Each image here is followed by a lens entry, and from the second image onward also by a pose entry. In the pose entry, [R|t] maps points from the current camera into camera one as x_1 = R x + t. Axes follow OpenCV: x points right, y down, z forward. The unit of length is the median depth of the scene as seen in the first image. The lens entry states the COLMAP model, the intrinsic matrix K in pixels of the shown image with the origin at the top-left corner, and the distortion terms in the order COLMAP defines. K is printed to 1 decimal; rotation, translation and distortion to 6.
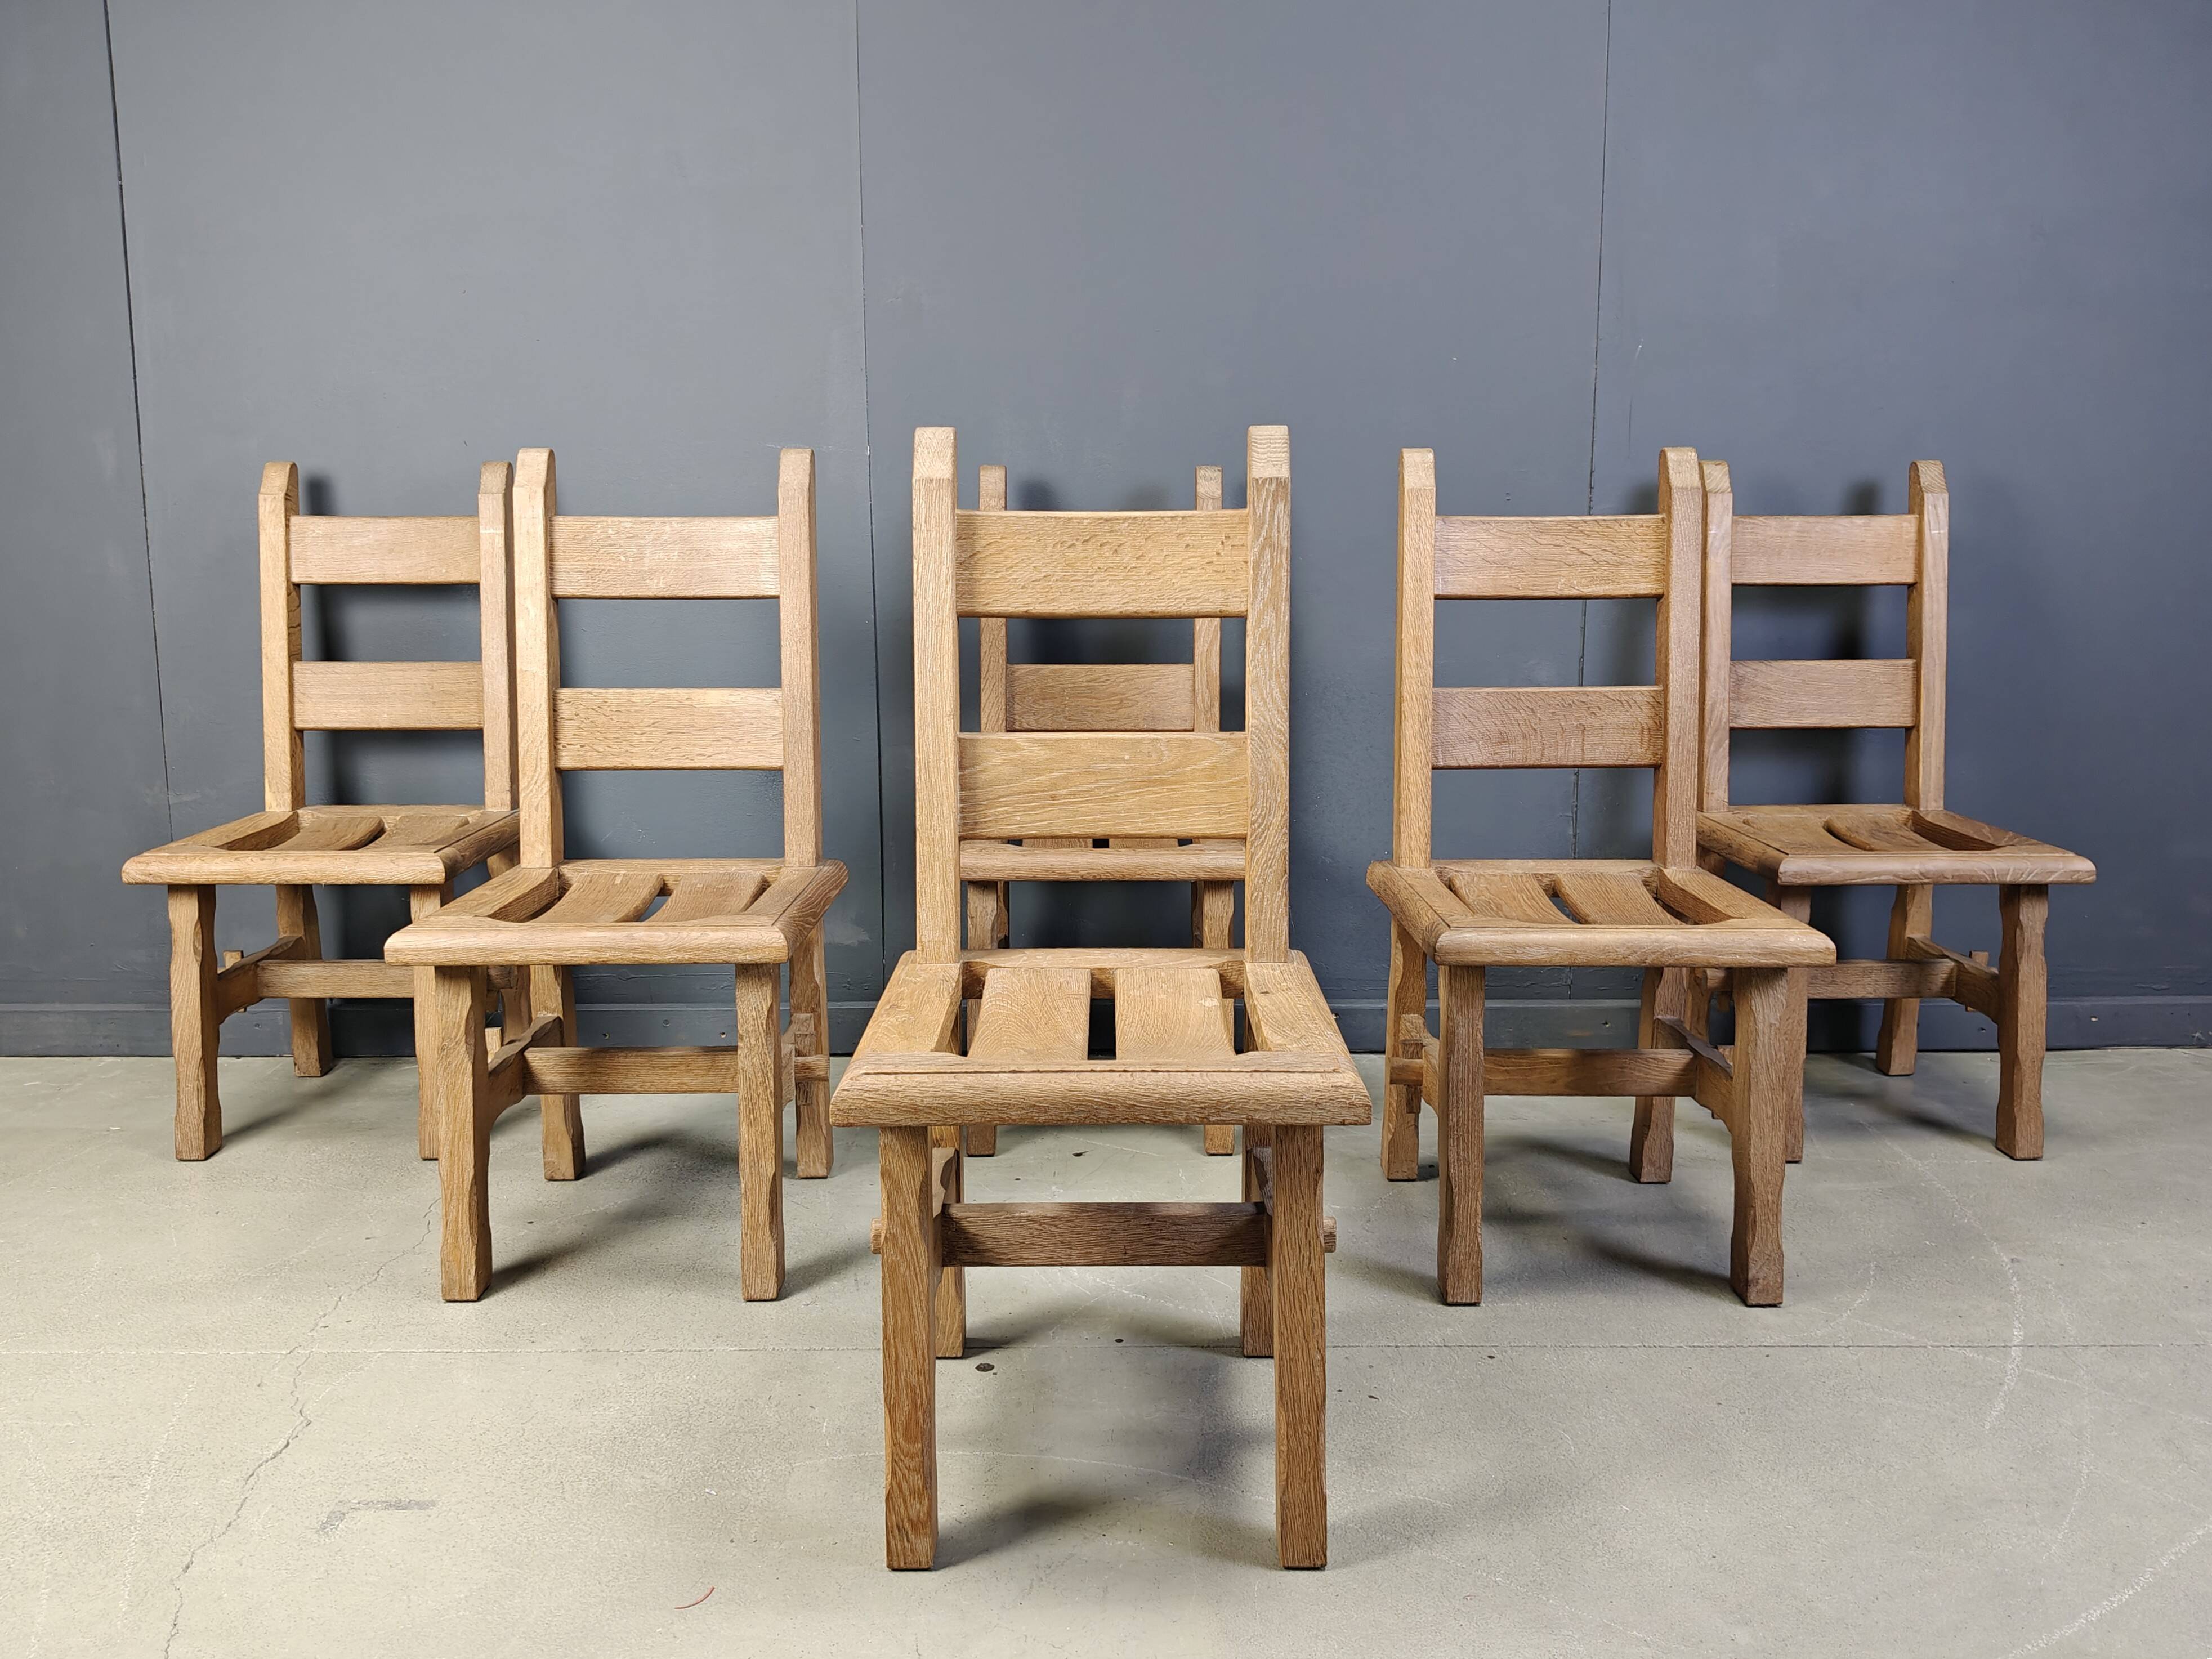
lens RADIAL K [[1805.1, 0, 1109.5], [0, 1805.1, 826.0], [0, 0, 1]] dist [0.021410, -0.065507]
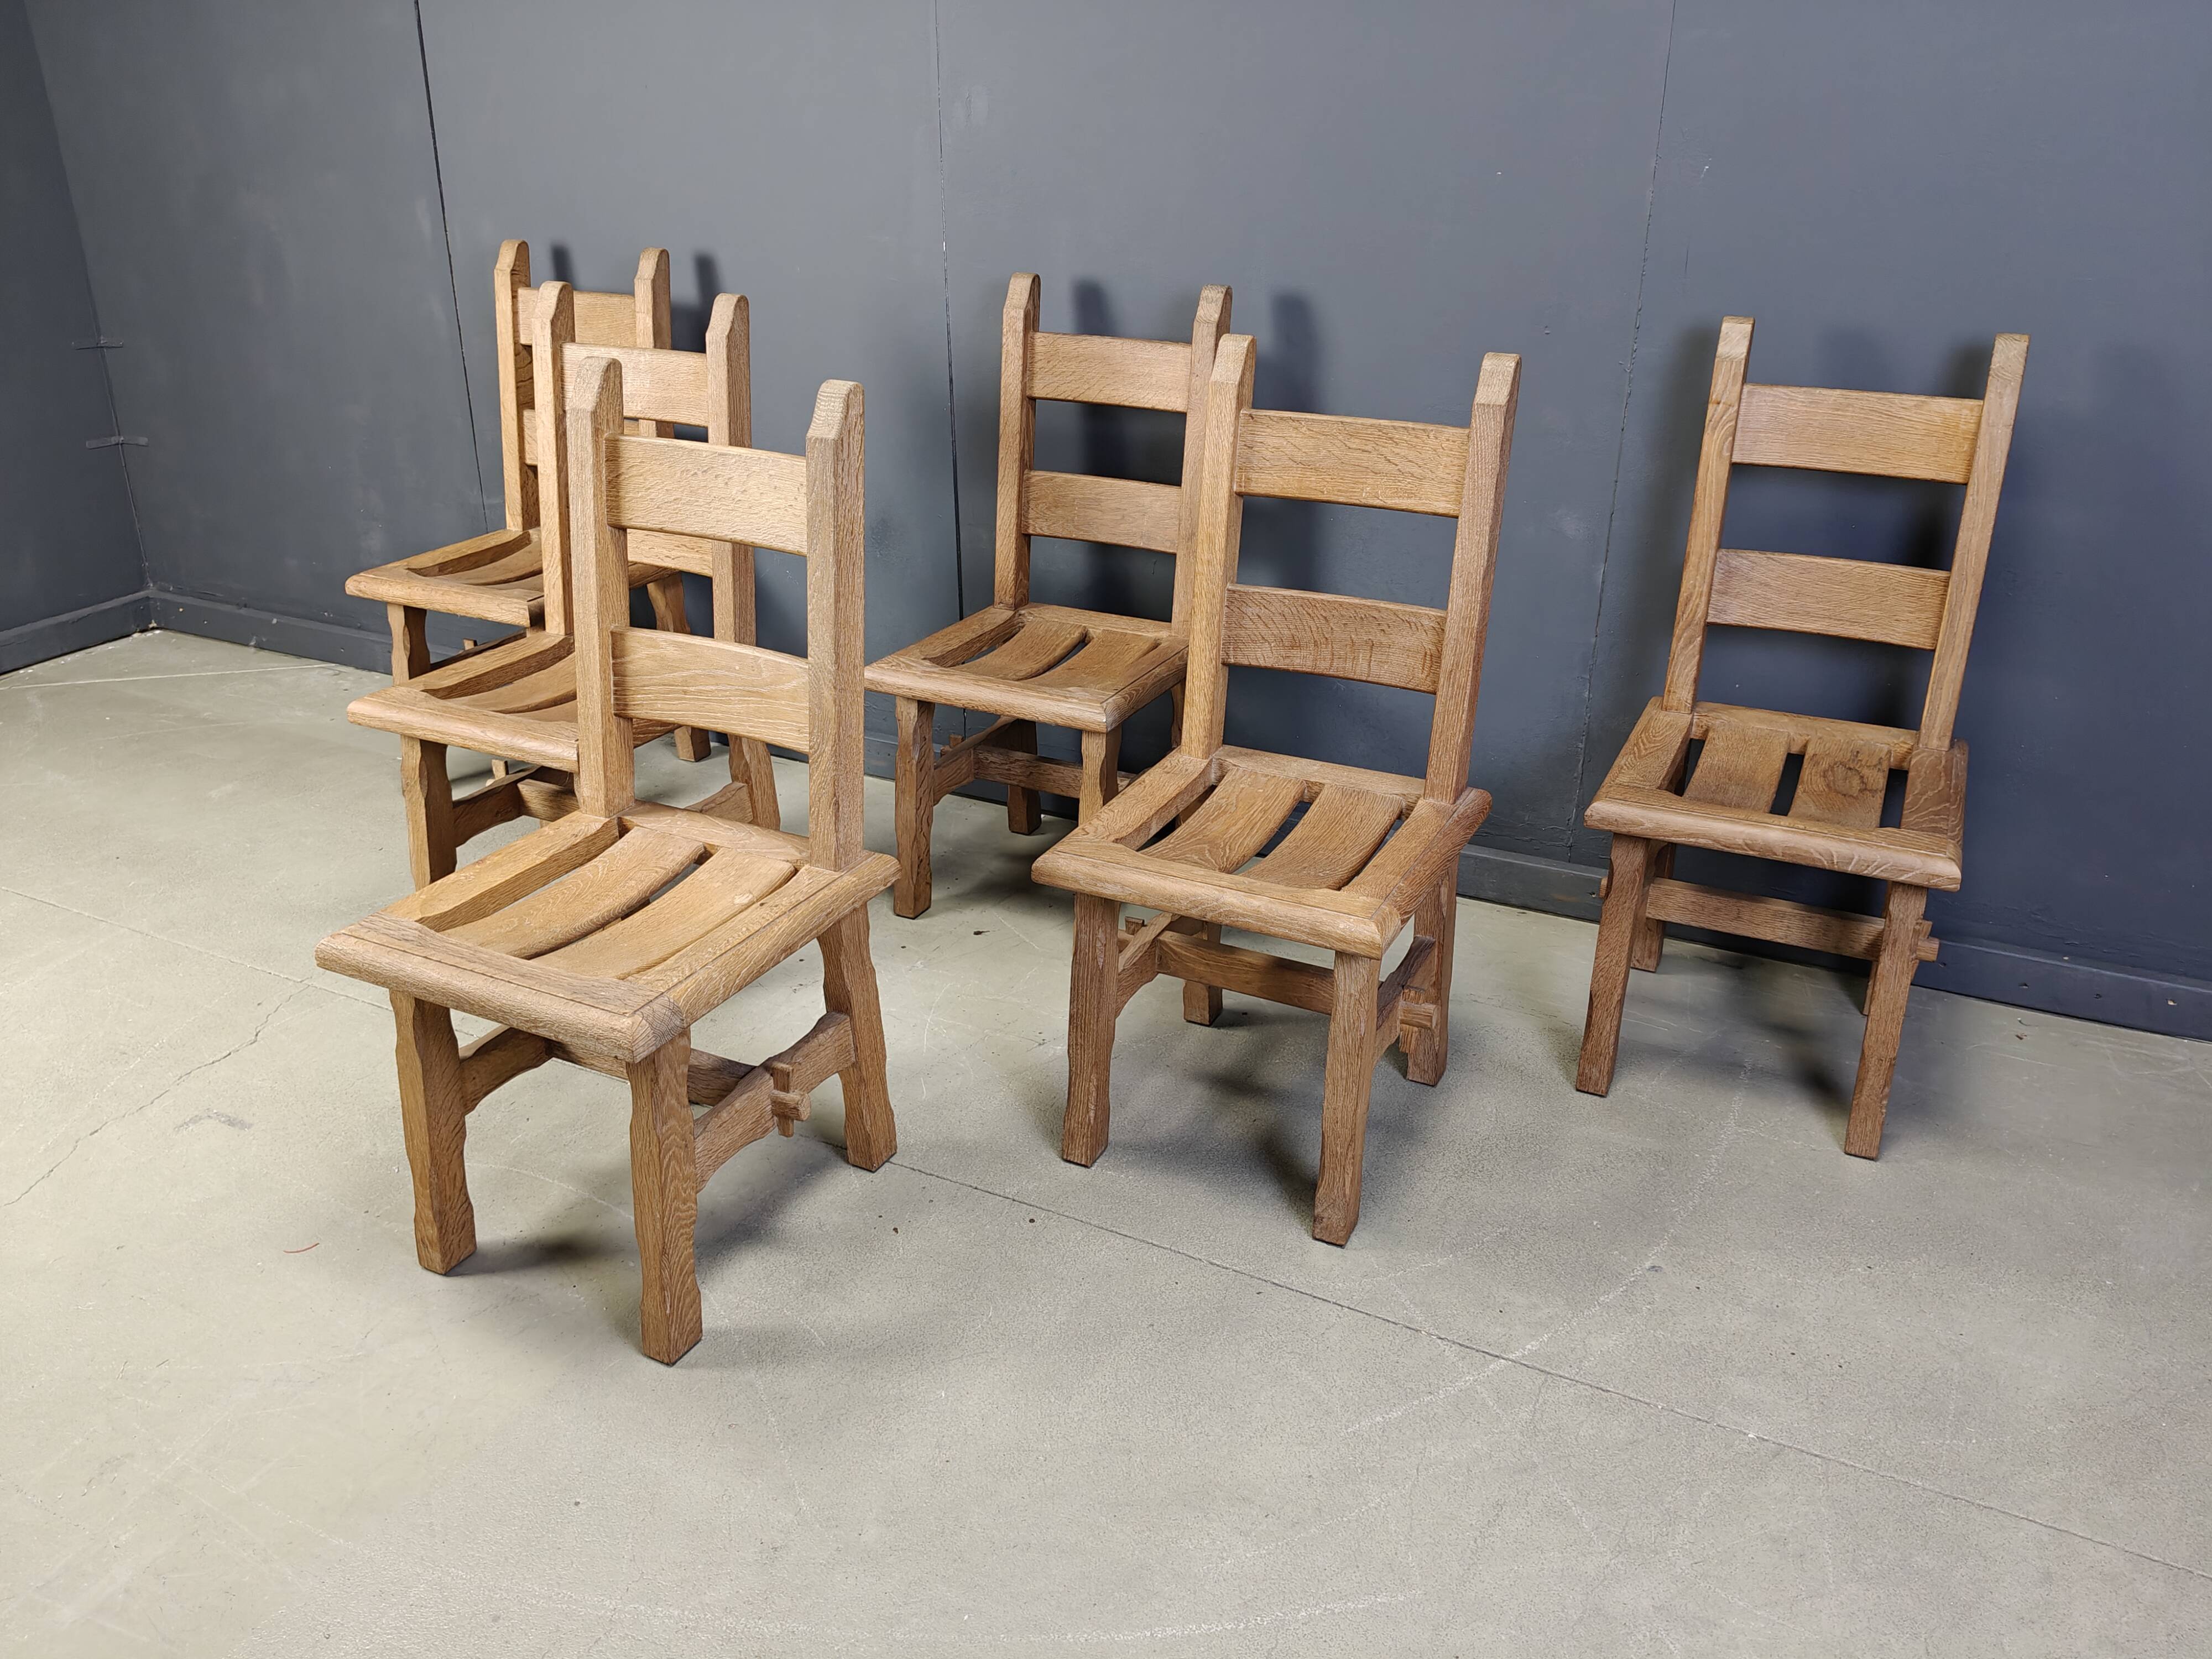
lens RADIAL K [[1729.8, 0, 1103.8], [0, 1729.8, 824.1], [0, 0, 1]] dist [0.030173, -0.083887]
pose [[0.891488, 0.186112, -0.413051, 0.543617], [-0.077326, 0.960854, 0.266047, -0.200026], [0.446396, -0.205238, 0.870981, 0.099917]]
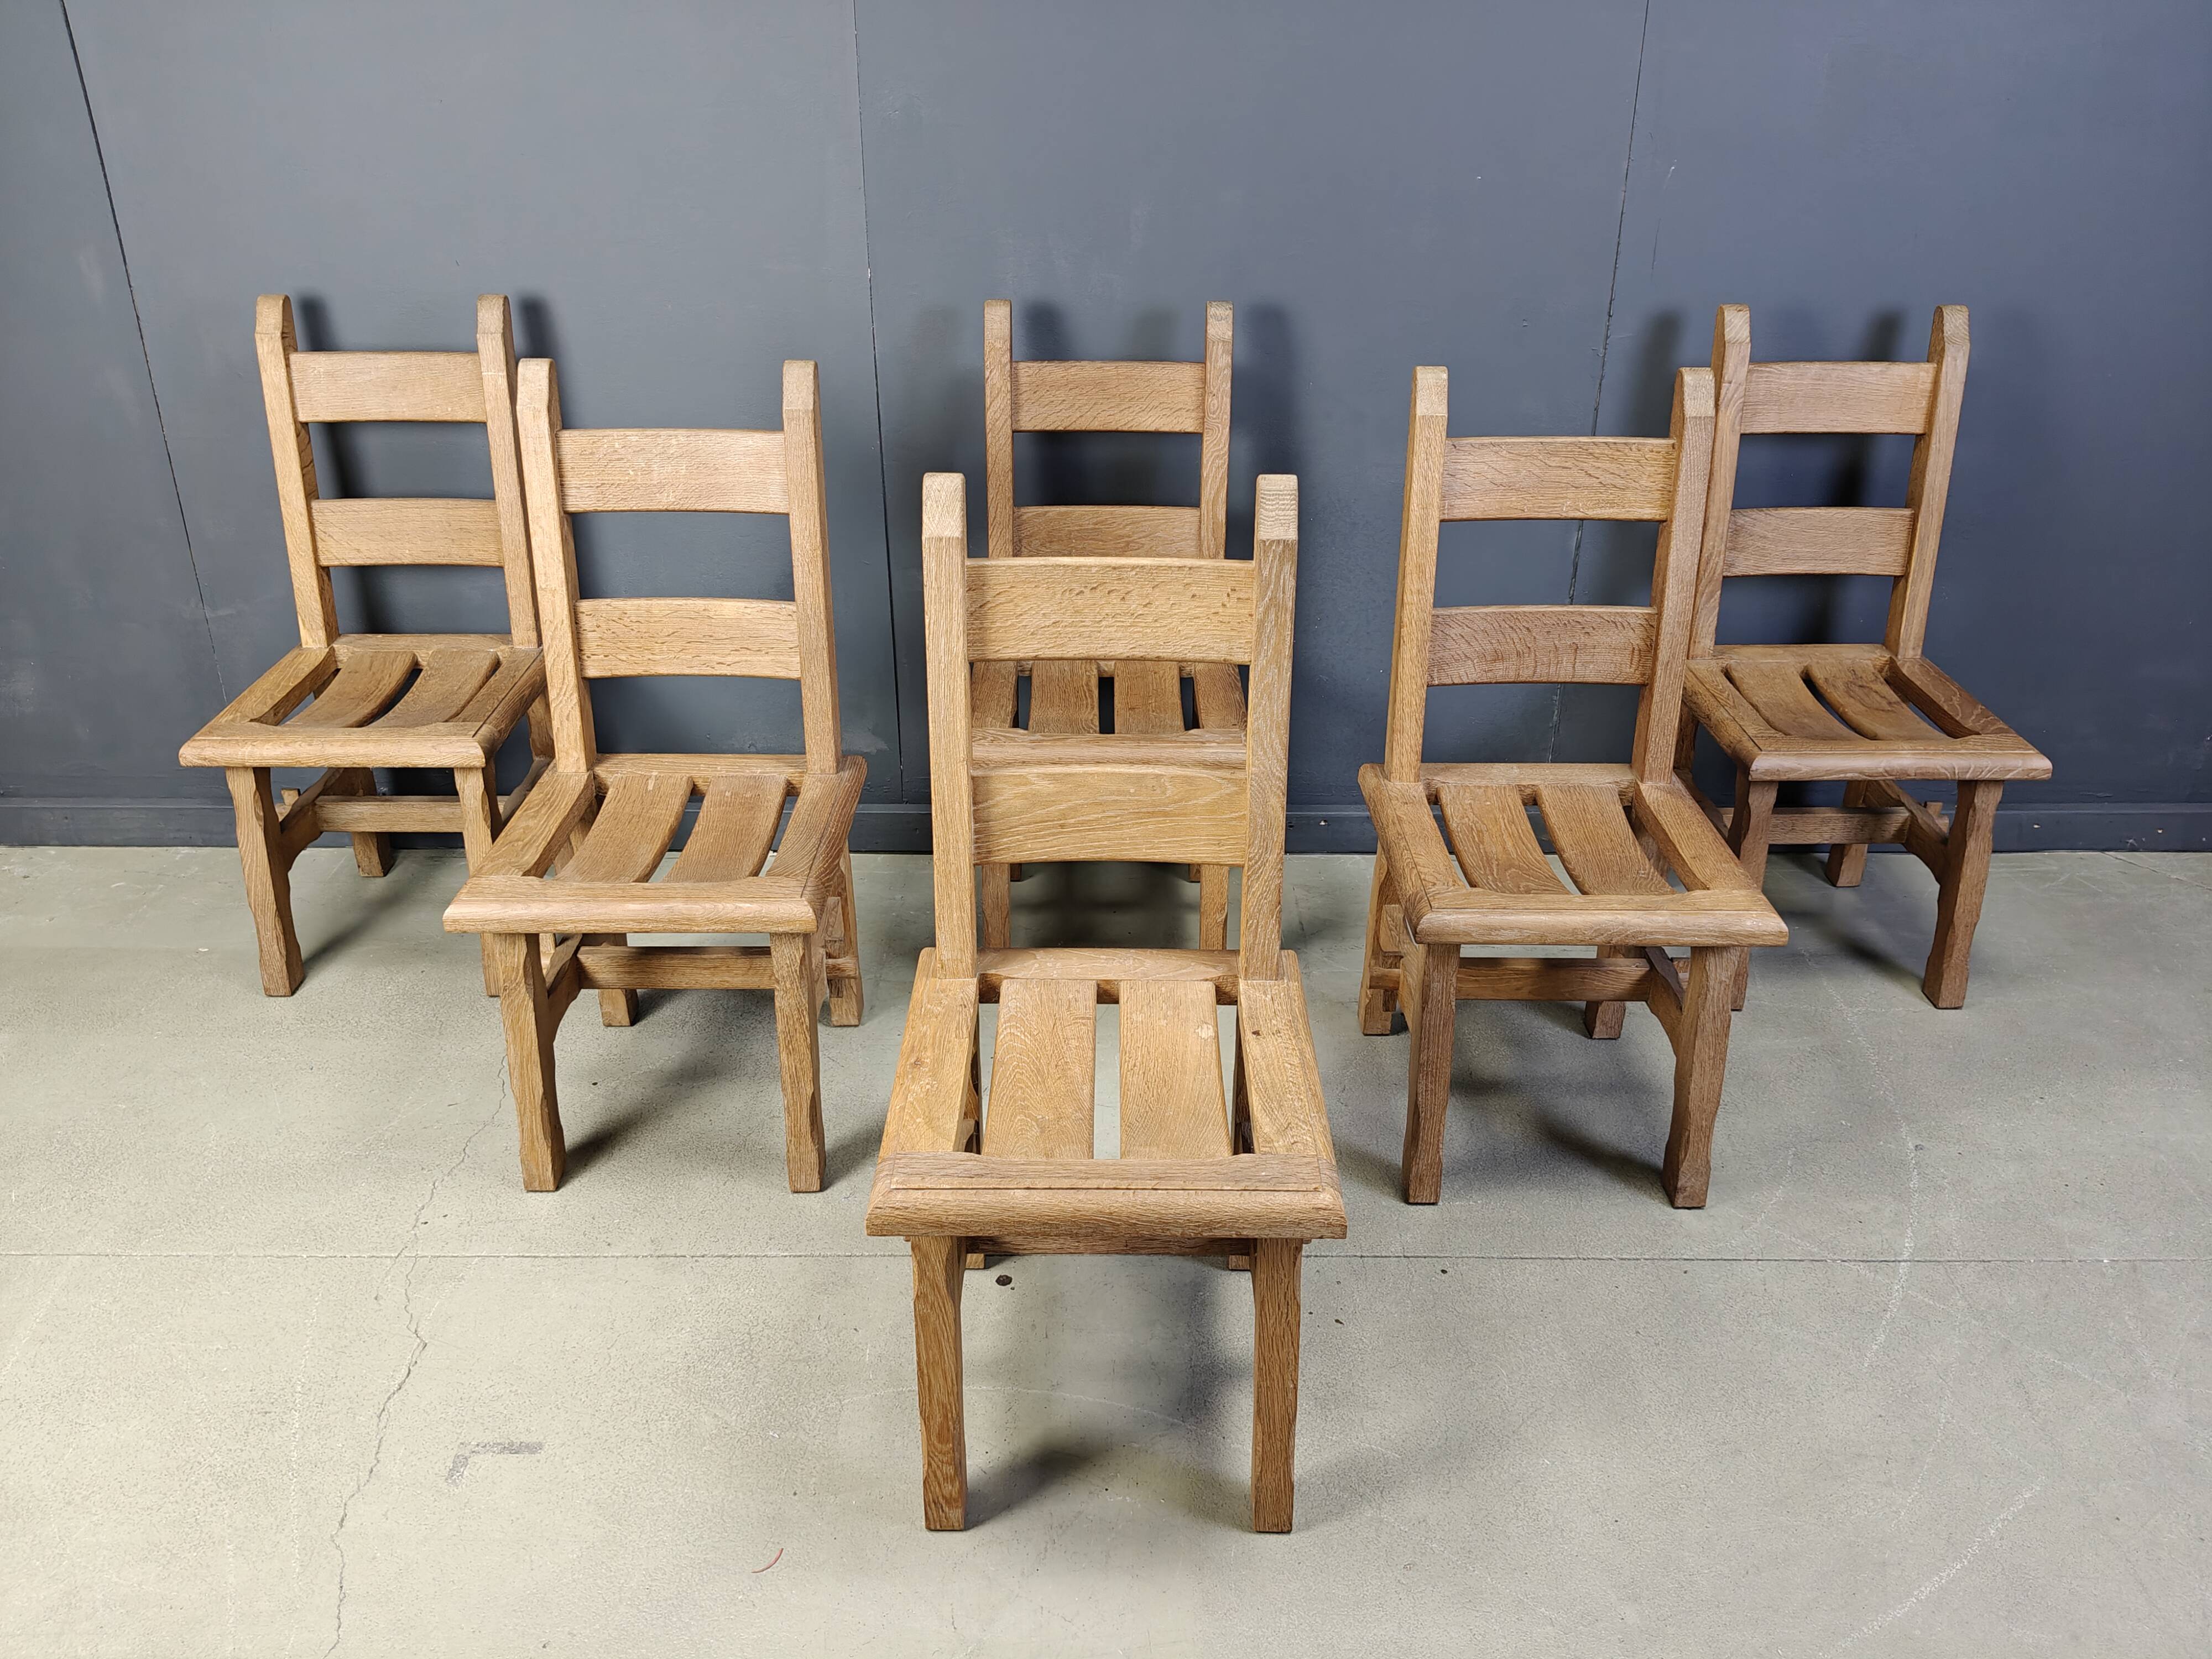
lens RADIAL K [[1729.8, 0, 1103.3], [0, 1729.8, 828.8], [0, 0, 1]] dist [0.030173, -0.083887]
pose [[0.999967, 0.007244, -0.003643, -0.002760], [-0.005852, 0.955755, 0.294106, -0.246742], [0.005613, -0.294075, 0.955766, 0.023741]]
